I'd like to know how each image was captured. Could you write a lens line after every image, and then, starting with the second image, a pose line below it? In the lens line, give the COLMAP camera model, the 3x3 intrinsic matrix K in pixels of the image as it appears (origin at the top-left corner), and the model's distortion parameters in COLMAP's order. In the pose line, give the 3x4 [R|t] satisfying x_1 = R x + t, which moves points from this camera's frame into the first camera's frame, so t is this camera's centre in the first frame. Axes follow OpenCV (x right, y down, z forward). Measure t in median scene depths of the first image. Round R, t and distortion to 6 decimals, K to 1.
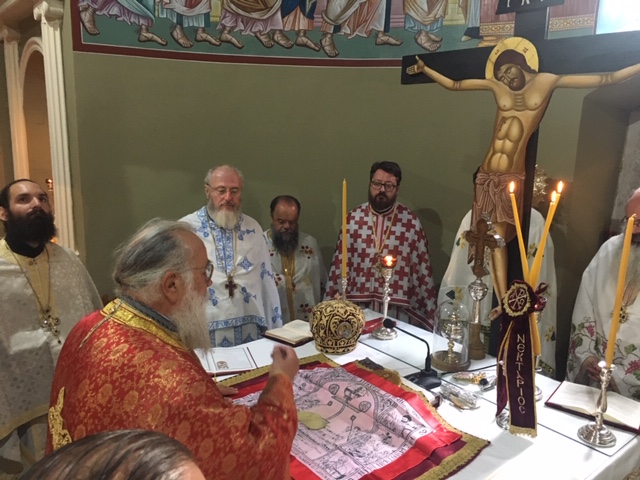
lens RADIAL K [[543.3, 0, 320.0], [0, 543.3, 240.0], [0, 0, 1]] dist [0.067118, -0.102803]
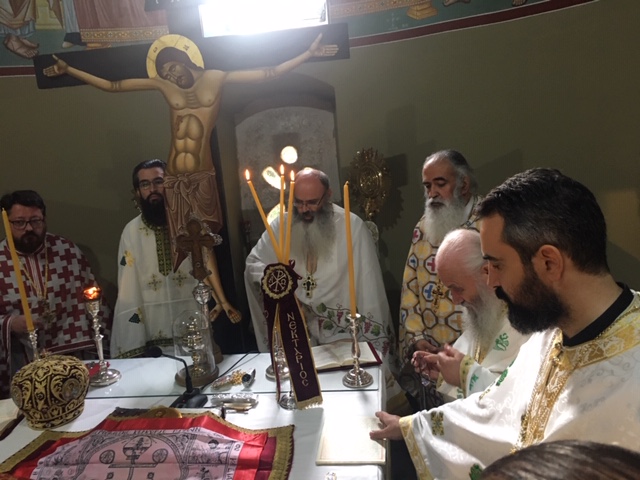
lens RADIAL K [[543.3, 0, 320.0], [0, 543.3, 240.0], [0, 0, 1]] dist [0.067118, -0.102803]
pose [[0.709705, -0.212664, 0.671635, -0.190365], [0.239916, 0.969323, 0.053407, -0.001414], [-0.662389, 0.123233, 0.738955, 0.140206]]
